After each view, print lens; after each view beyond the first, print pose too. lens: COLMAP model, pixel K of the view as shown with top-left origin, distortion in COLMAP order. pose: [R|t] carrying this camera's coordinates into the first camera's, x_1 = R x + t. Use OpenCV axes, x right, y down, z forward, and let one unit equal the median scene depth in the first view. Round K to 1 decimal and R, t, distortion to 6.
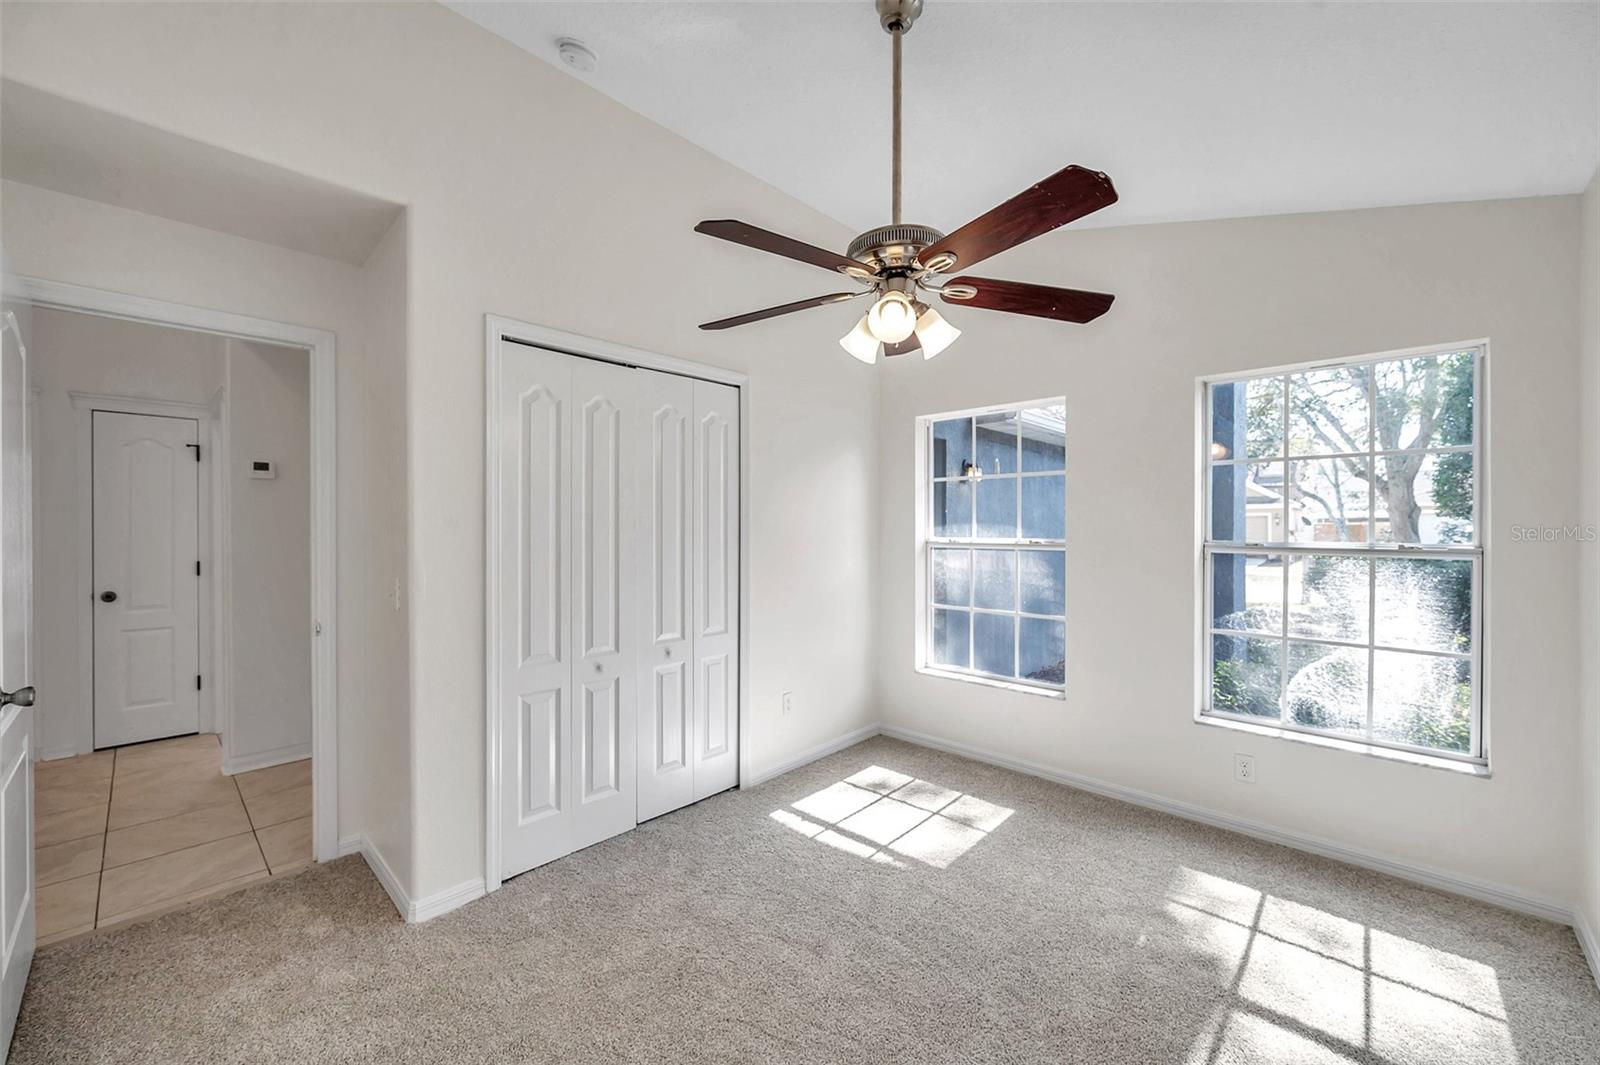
lens RADIAL K [[631.2, 0, 802.7], [0, 631.2, 526.7], [0, 0, 1]] dist [-0.001069, 0.000039]
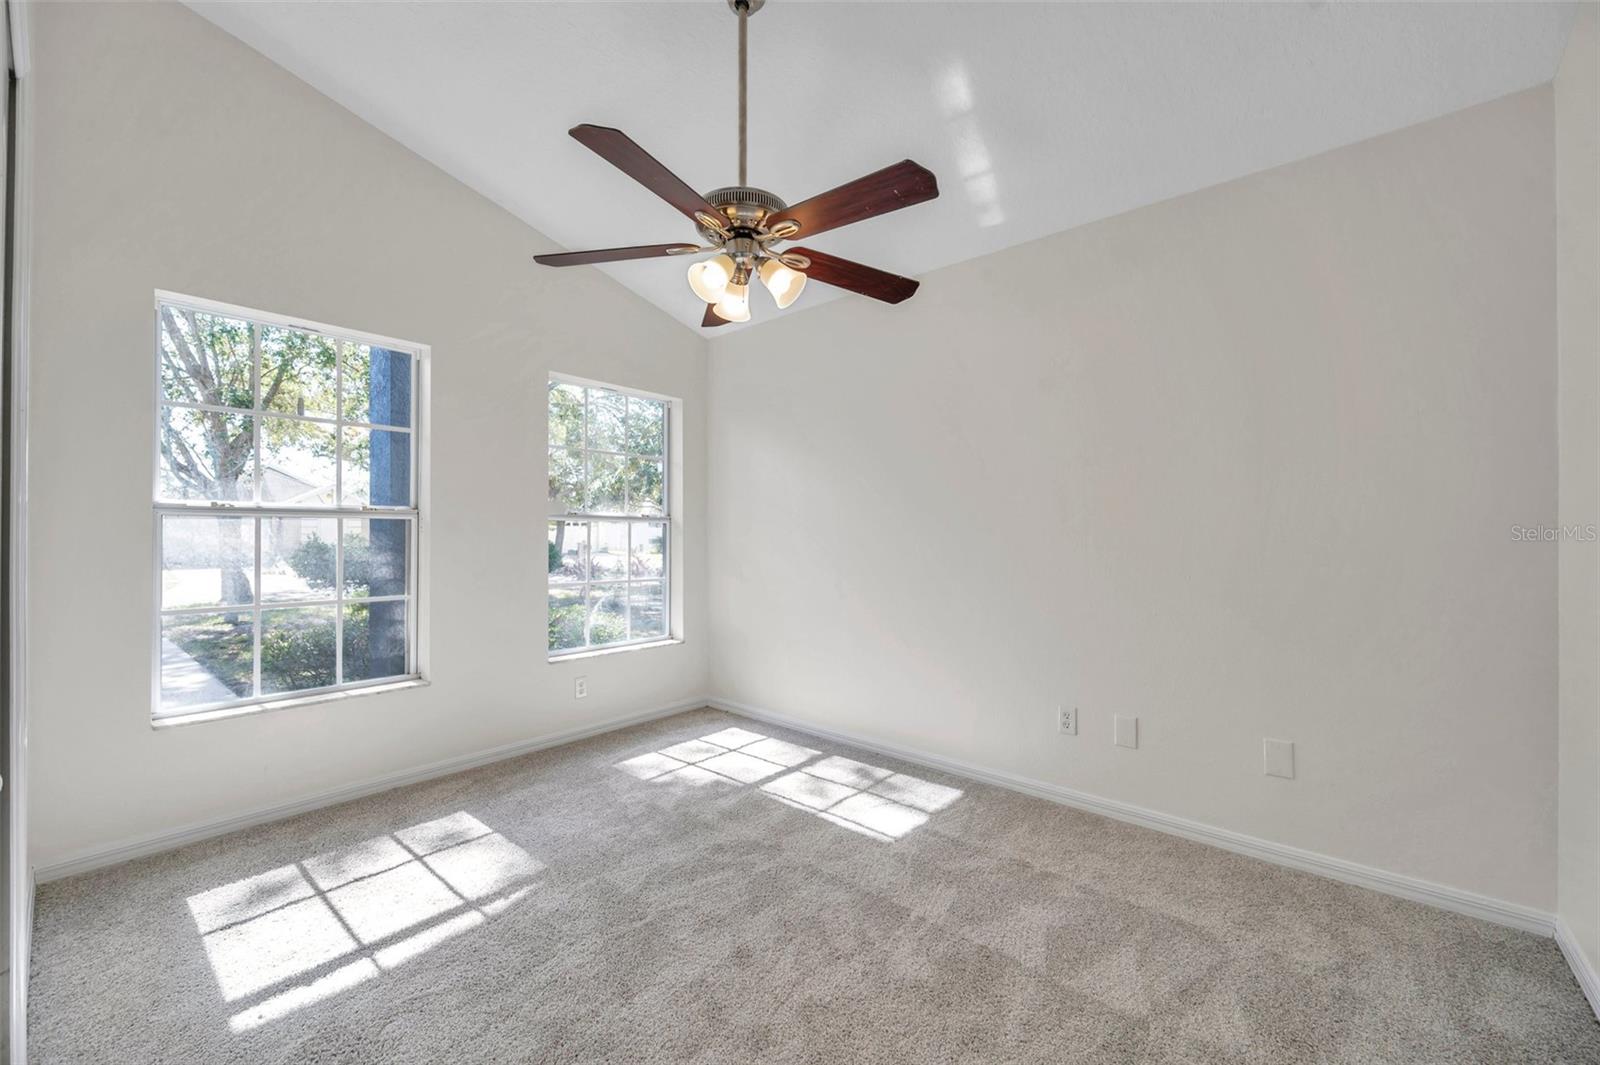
lens RADIAL K [[631.2, 0, 803.2], [0, 631.2, 535.1], [0, 0, 1]] dist [-0.001069, 0.000039]
pose [[-0.041673, -0.009712, 0.999084, -0.590427], [-0.004892, 0.999943, 0.009516, 0.059045], [-0.999119, -0.004491, -0.041718, 0.598983]]
